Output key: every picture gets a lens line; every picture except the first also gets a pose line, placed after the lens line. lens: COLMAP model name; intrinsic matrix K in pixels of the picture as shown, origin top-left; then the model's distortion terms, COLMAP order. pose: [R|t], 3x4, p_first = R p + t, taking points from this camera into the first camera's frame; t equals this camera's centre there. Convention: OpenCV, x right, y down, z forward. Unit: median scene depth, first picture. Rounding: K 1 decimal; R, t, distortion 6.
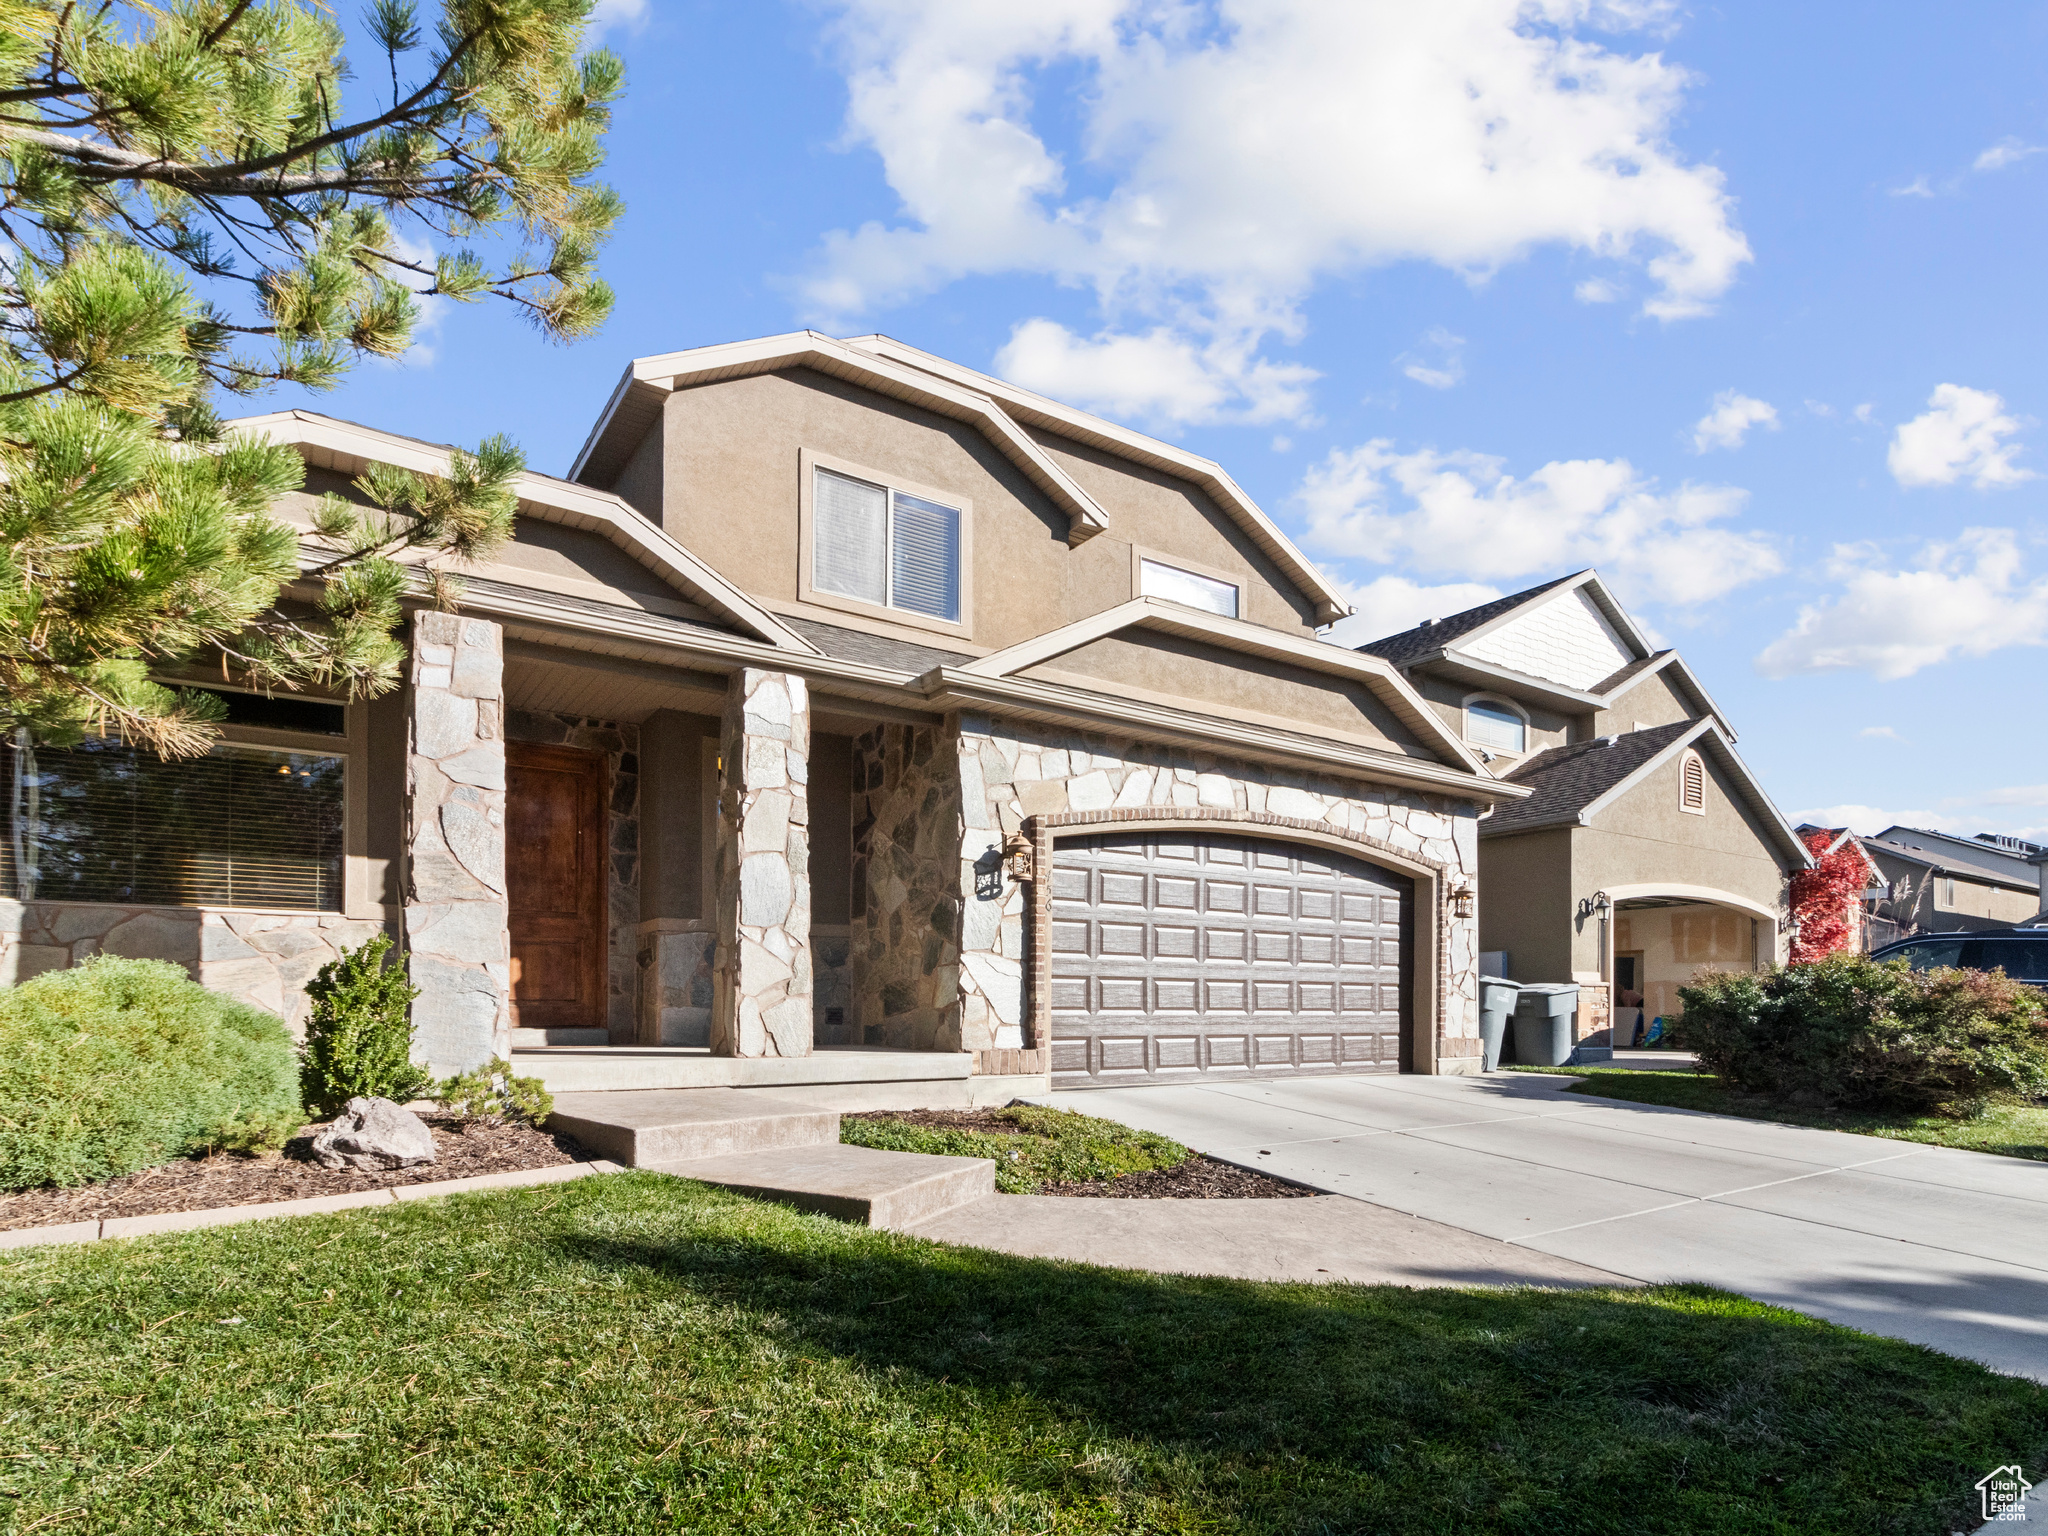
lens RADIAL K [[1097.4, 0, 1024.0], [0, 1097.4, 673.6], [0, 0, 1]] dist [0.000136, -0.000704]
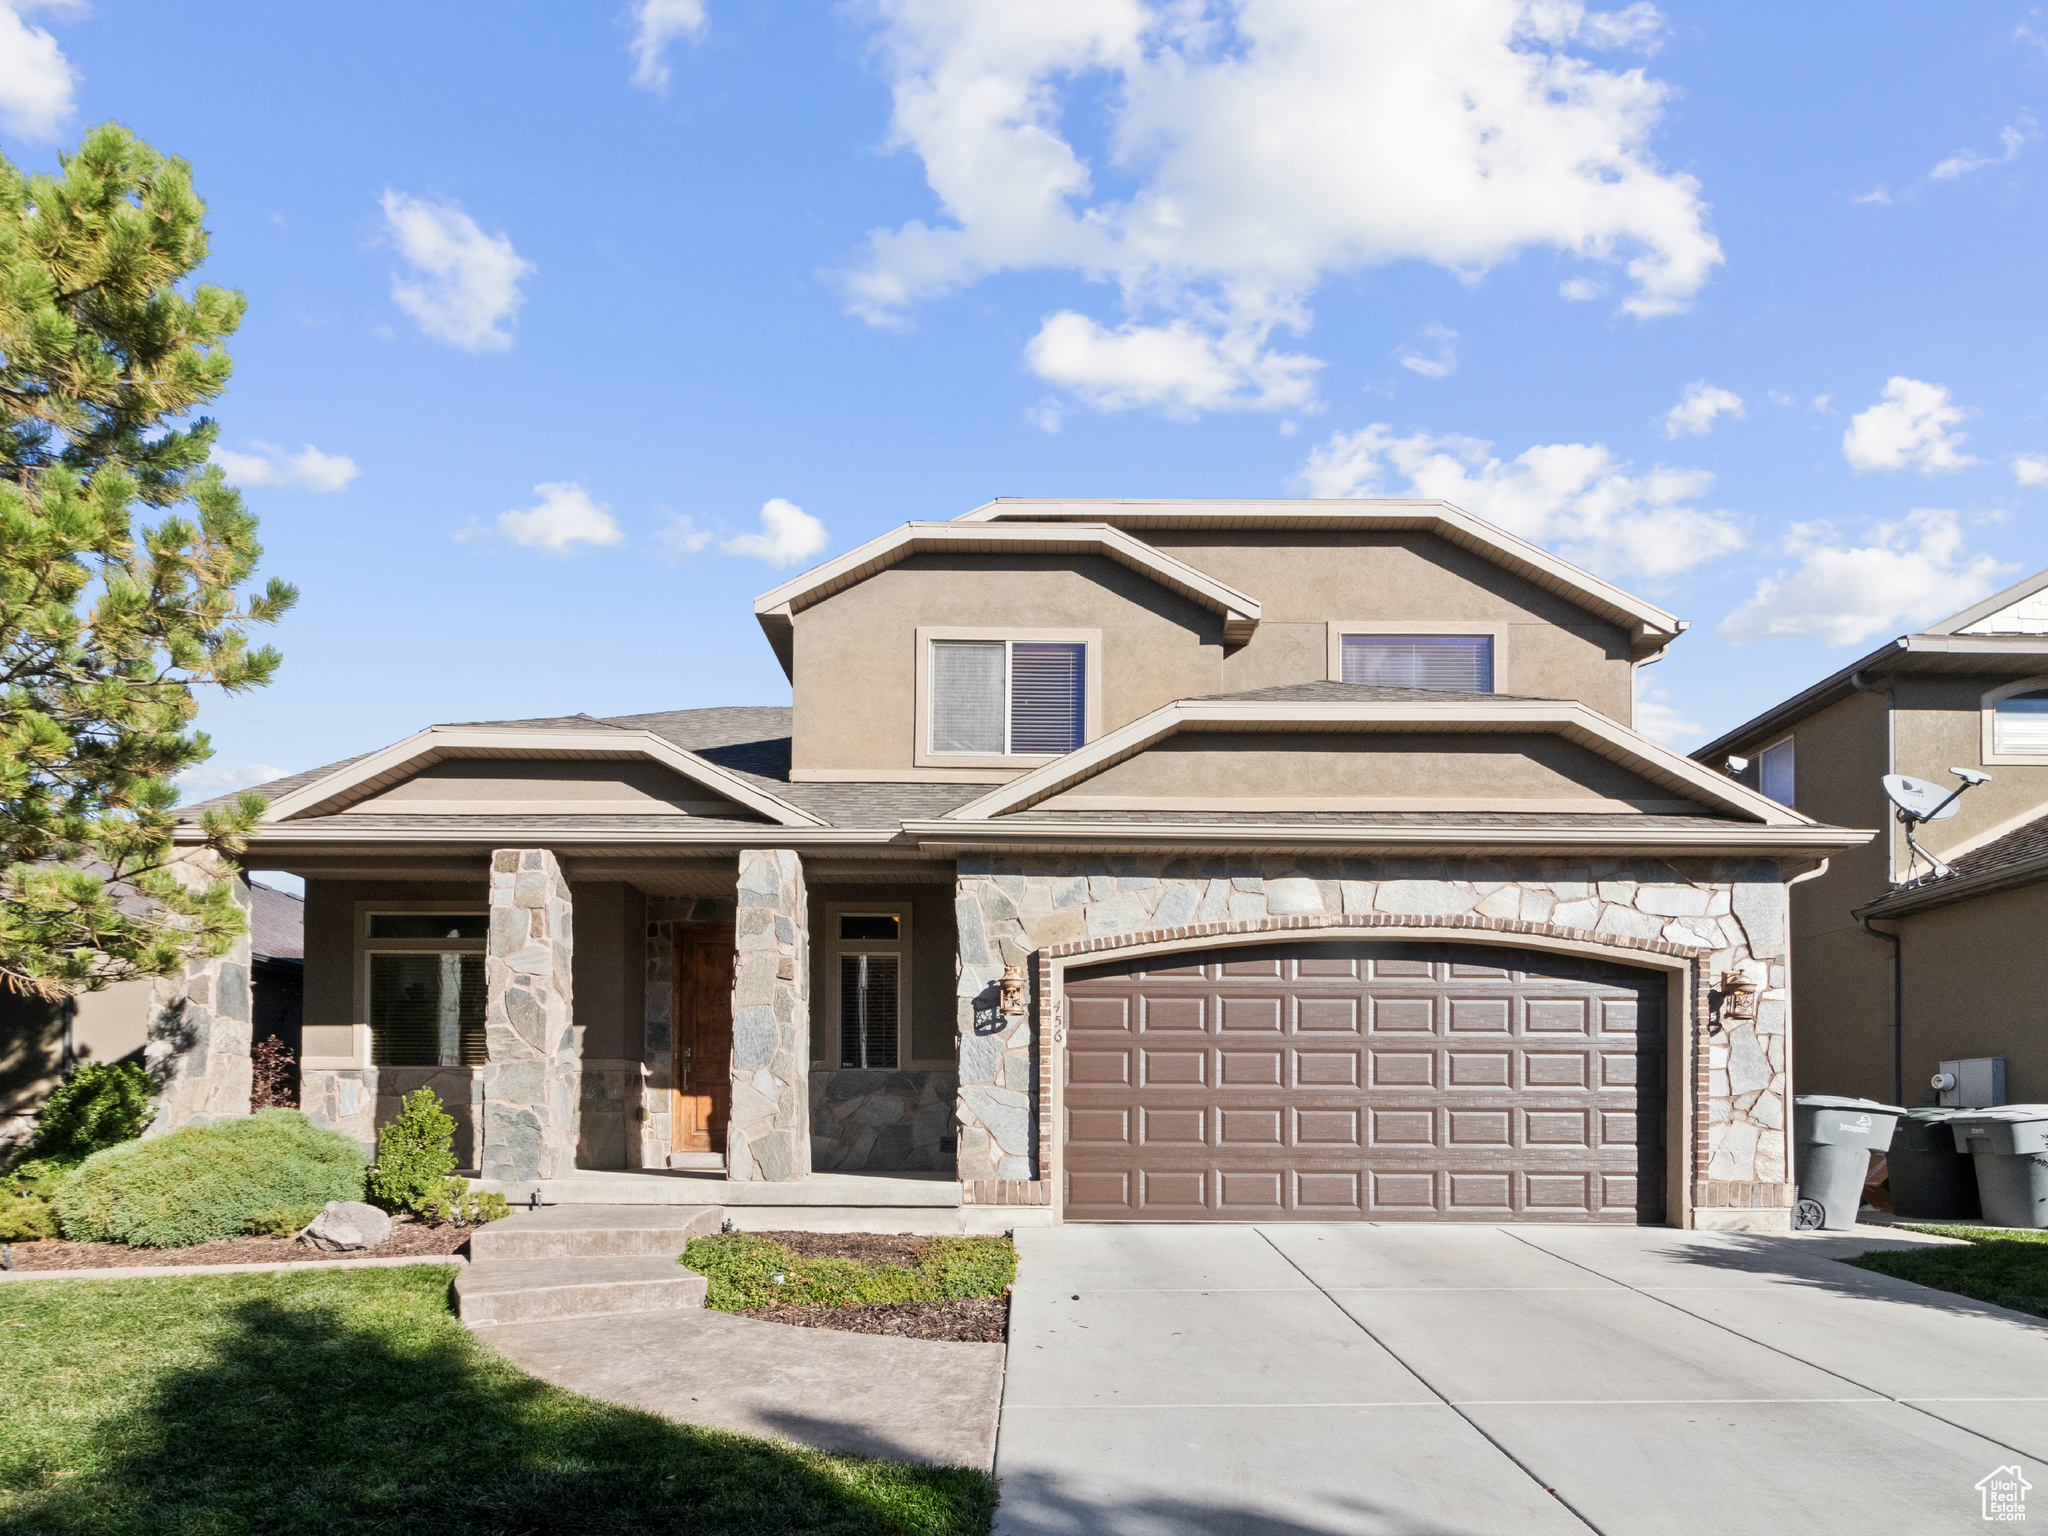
lens RADIAL K [[1102.2, 0, 1006.6], [0, 1102.2, 780.6], [0, 0, 1]] dist [0.001487, 0.000878]
pose [[0.822082, -0.169121, -0.543673, 0.484741], [0.164070, 0.984728, -0.058232, 0.027678], [0.545218, -0.041328, 0.837275, 0.121330]]
